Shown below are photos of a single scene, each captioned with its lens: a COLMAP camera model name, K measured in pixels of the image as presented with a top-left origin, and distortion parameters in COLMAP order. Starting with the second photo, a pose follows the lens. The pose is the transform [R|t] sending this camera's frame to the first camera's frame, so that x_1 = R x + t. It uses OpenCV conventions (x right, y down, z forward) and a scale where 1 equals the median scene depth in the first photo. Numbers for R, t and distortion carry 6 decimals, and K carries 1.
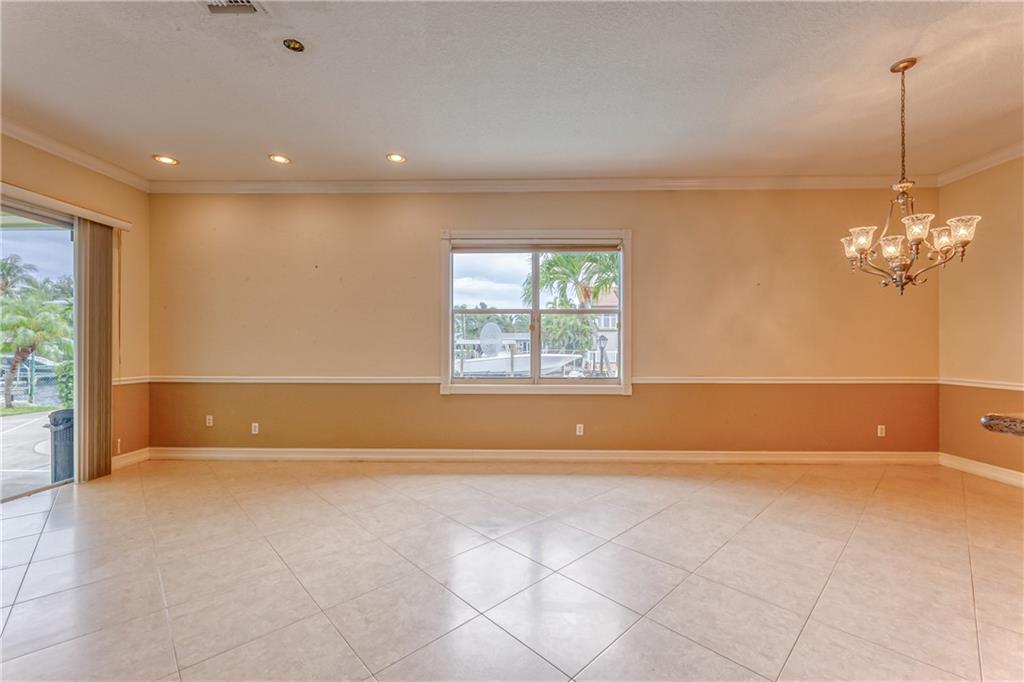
lens RADIAL K [[417.2, 0, 513.0], [0, 417.2, 346.7], [0, 0, 1]] dist [-0.000490, -0.000015]
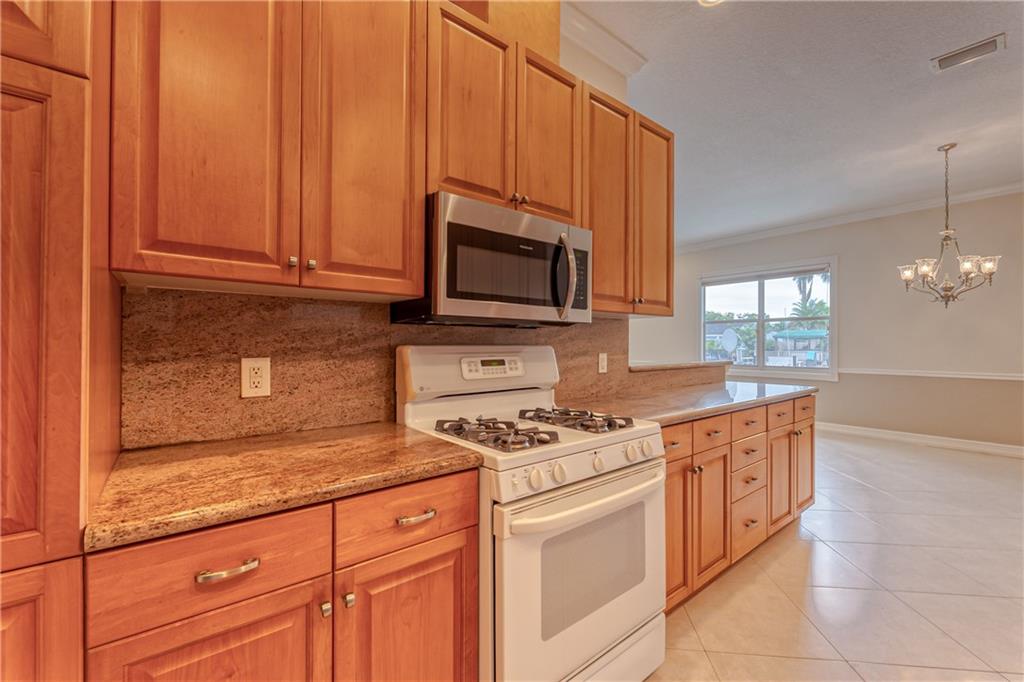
lens RADIAL K [[416.8, 0, 512.1], [0, 416.8, 343.3], [0, 0, 1]] dist [-0.002099, -0.000138]
pose [[0.640365, -0.002344, -0.768067, 0.635635], [-0.000636, 0.999993, -0.003583, 0.001349], [0.768071, 0.002783, 0.640359, -0.623110]]
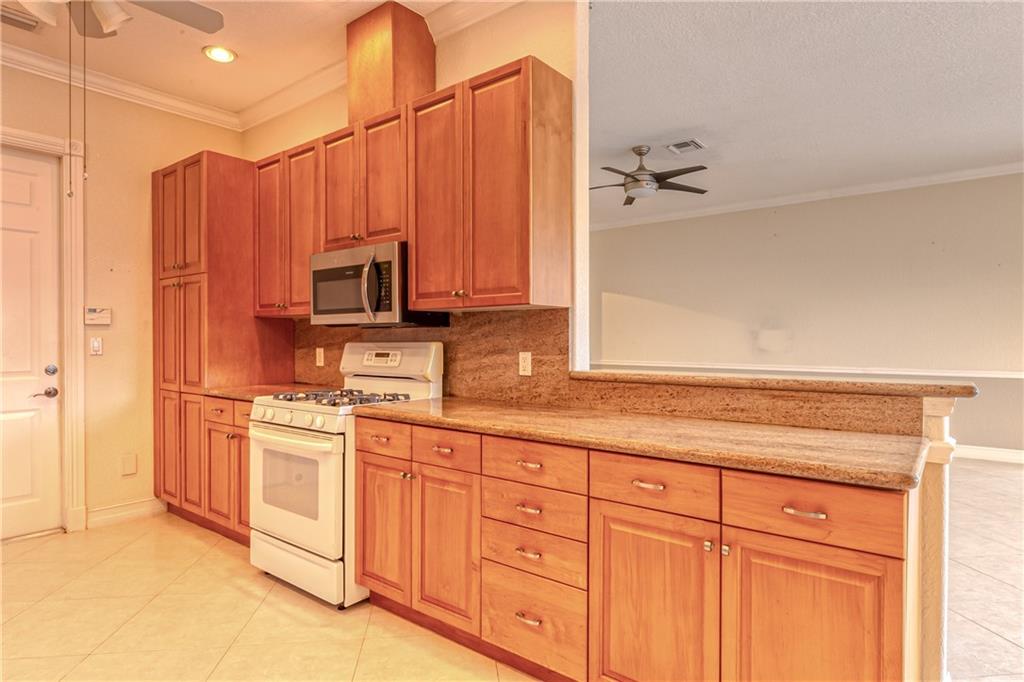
lens RADIAL K [[564.2, 0, 512.6], [0, 564.2, 343.2], [0, 0, 1]] dist [-0.001865, -0.000902]
pose [[-0.605726, 0.003152, -0.795667, 0.791142], [-0.000395, 0.999991, 0.004262, 0.000265], [0.795673, 0.002896, -0.605720, 0.180113]]
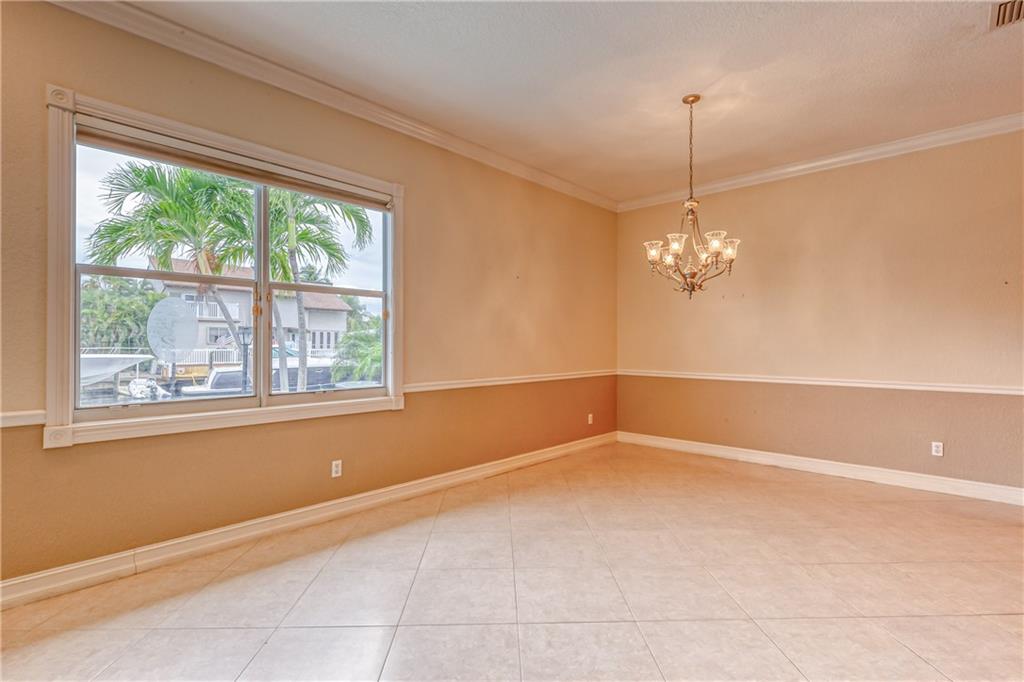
lens RADIAL K [[483.6, 0, 512.2], [0, 483.6, 342.9], [0, 0, 1]] dist [-0.001290, -0.000580]
pose [[0.670643, 0.002923, 0.741774, -0.224044], [-0.002269, 0.999996, -0.001889, -0.000193], [-0.741777, -0.000416, 0.670647, 0.280178]]
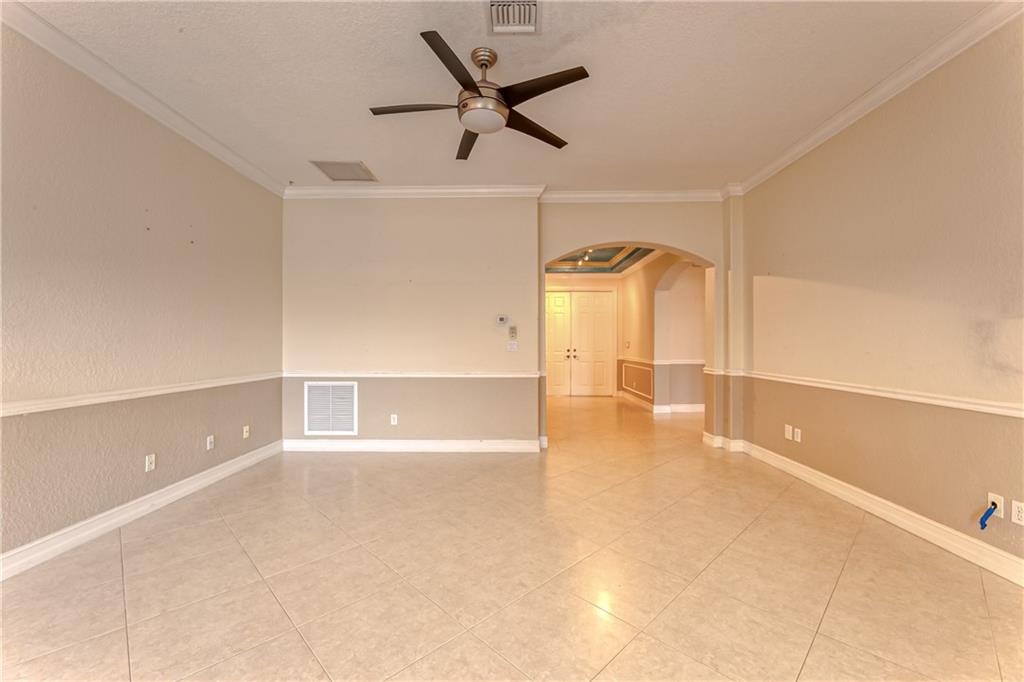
lens RADIAL K [[414.7, 0, 512.1], [0, 414.7, 342.8], [0, 0, 1]] dist [-0.000248, -0.000017]
pose [[-0.999935, -0.002171, -0.011235, -0.335159], [-0.002157, 0.999997, -0.001261, 0.000125], [0.011238, -0.001236, -0.999936, 0.258006]]
